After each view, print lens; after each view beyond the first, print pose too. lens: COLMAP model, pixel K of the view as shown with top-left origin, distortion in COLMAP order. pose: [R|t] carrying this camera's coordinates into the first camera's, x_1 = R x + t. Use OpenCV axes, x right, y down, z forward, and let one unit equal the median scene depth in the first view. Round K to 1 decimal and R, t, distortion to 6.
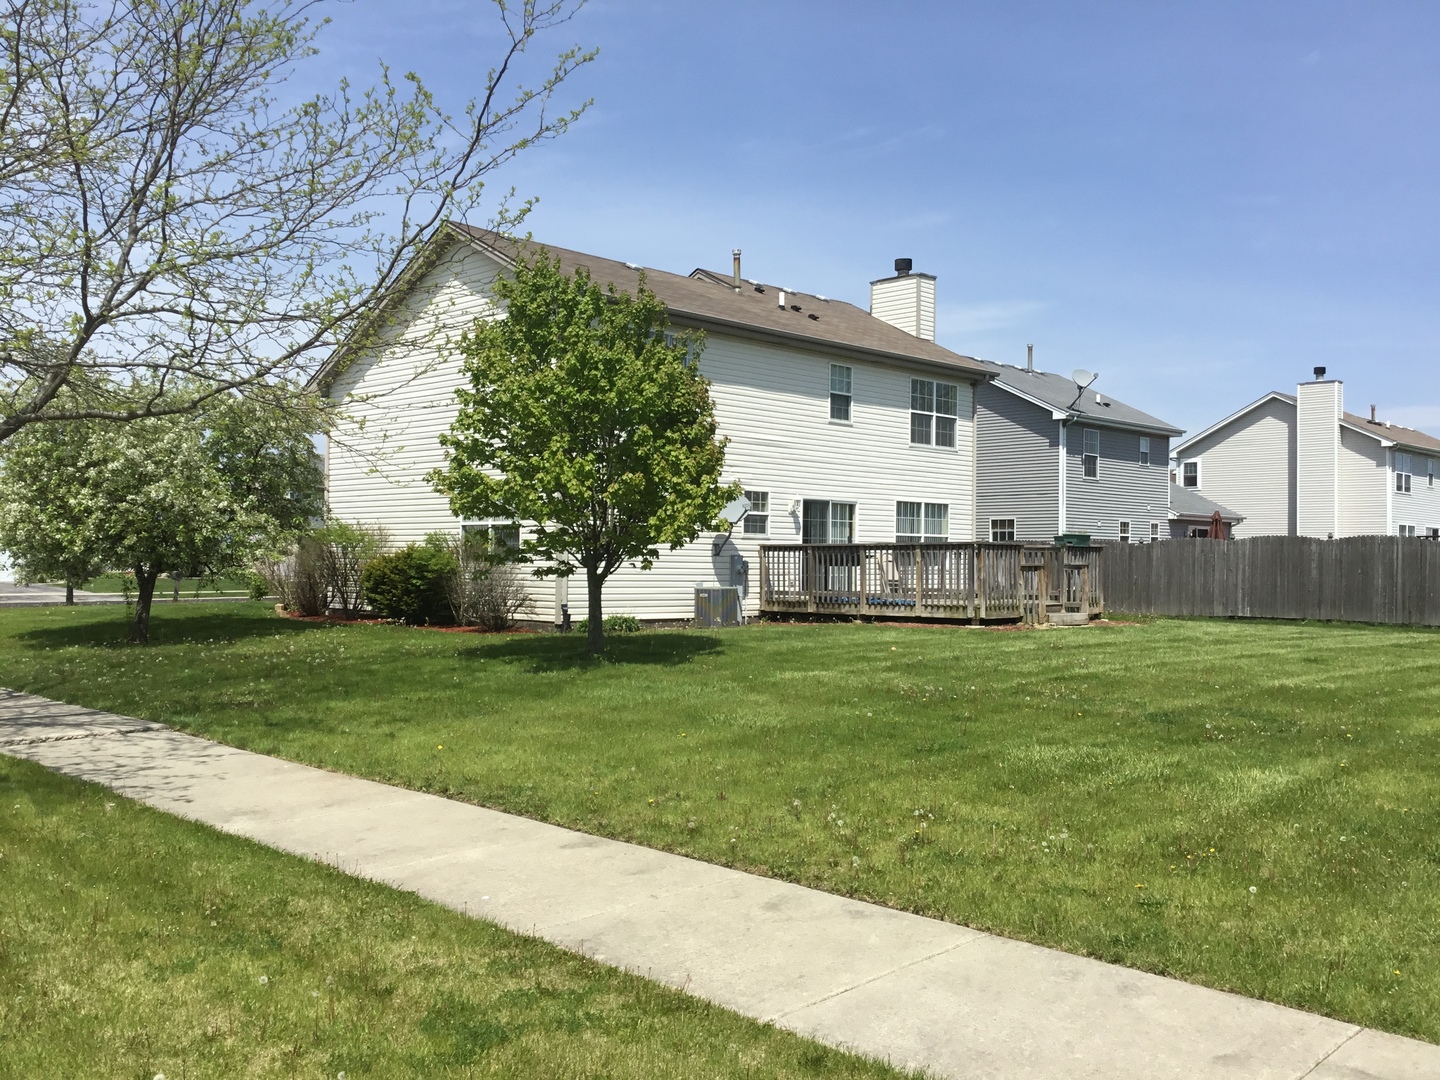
lens RADIAL K [[1306.9, 0, 716.0], [0, 1306.9, 537.2], [0, 0, 1]] dist [0.068607, 0.000000]
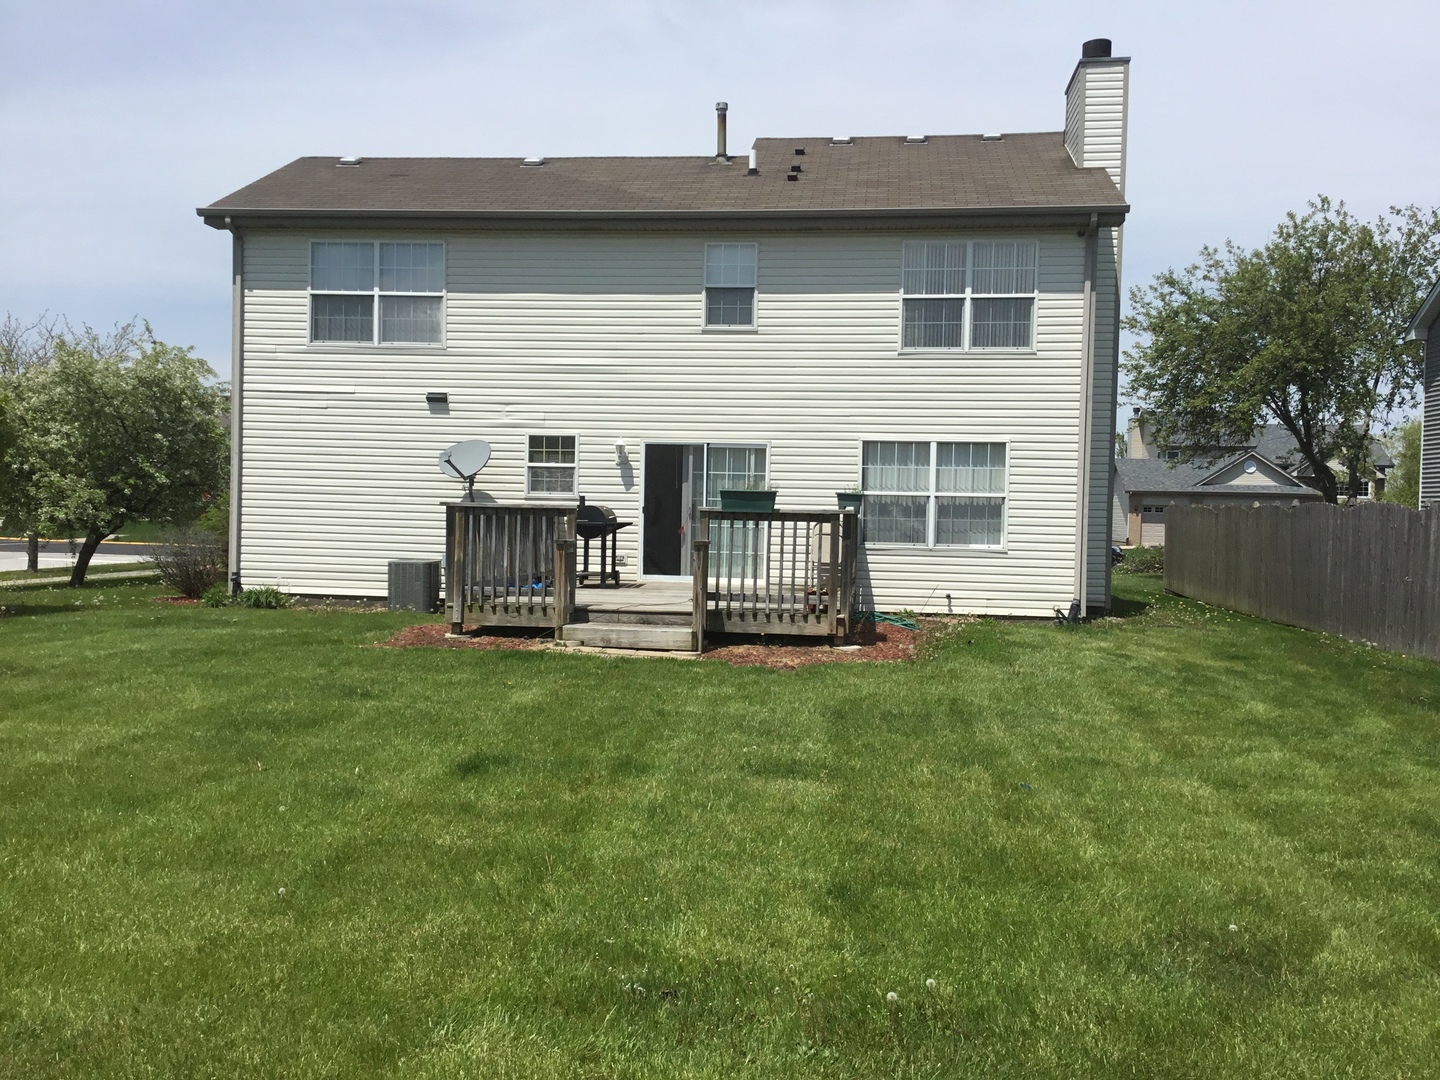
lens RADIAL K [[1306.9, 0, 726.9], [0, 1306.9, 582.1], [0, 0, 1]] dist [0.068607, 0.000000]
pose [[0.619642, 0.037388, -0.783993, 0.617177], [-0.002196, 0.998943, 0.045904, 0.012775], [0.784881, -0.026722, 0.619070, 0.554873]]
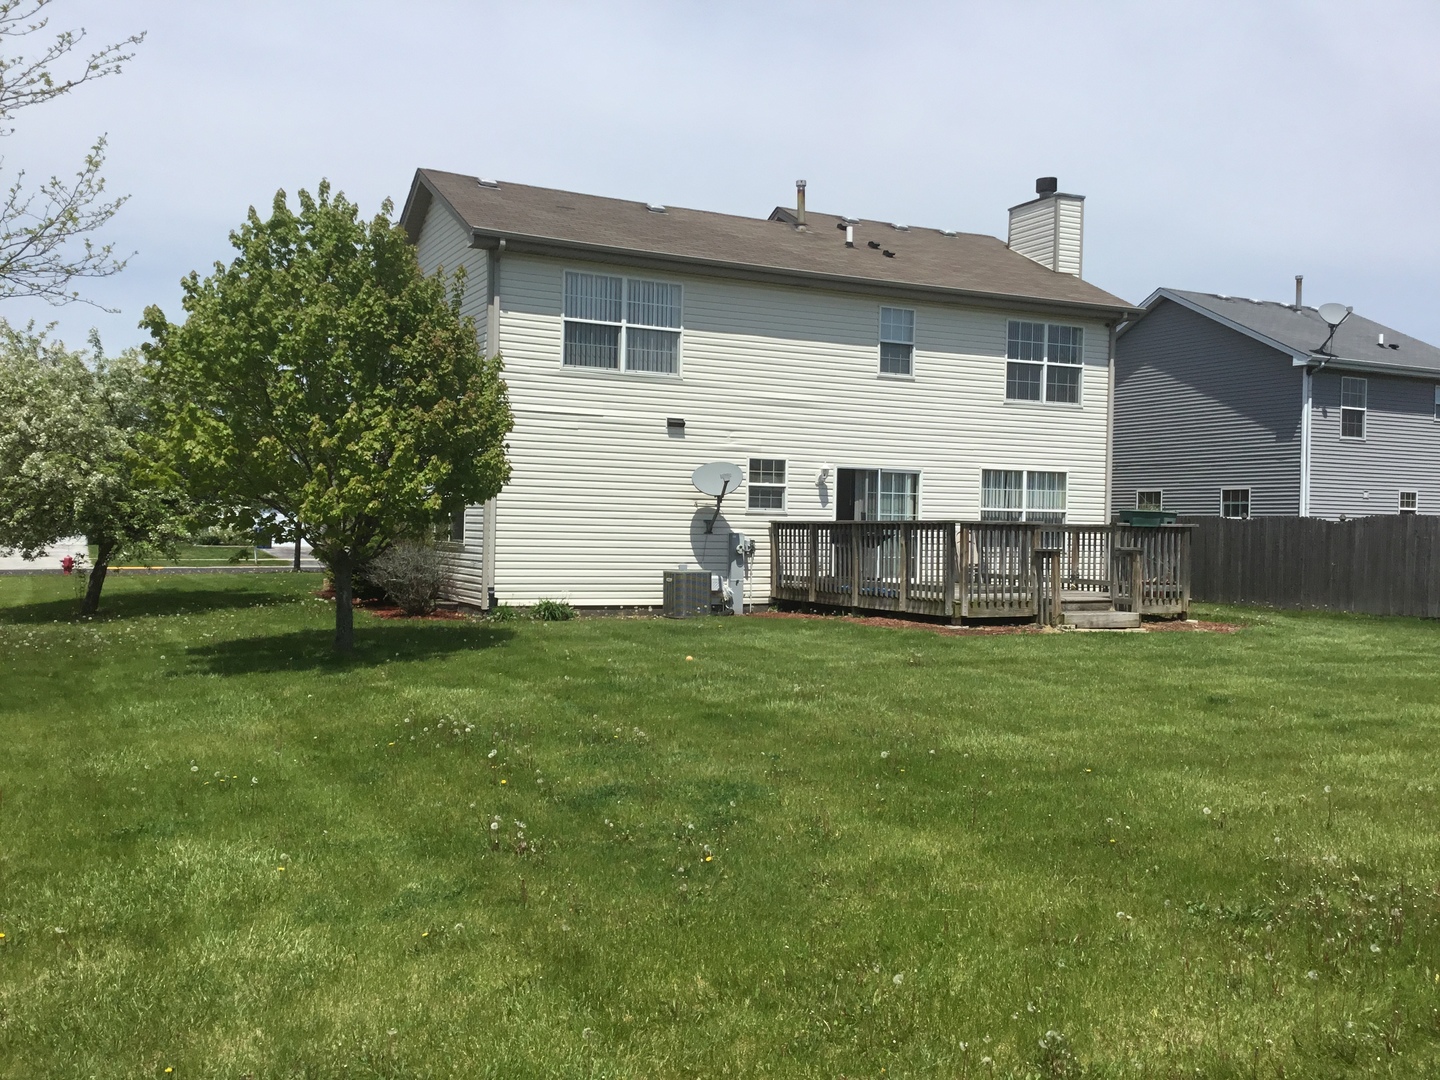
lens RADIAL K [[1306.9, 0, 725.3], [0, 1306.9, 540.5], [0, 0, 1]] dist [0.068607, 0.000000]
pose [[0.950789, 0.011592, -0.309621, 0.245651], [-0.003371, 0.999628, 0.027073, -0.004316], [0.309820, -0.024697, 0.950475, 0.155949]]
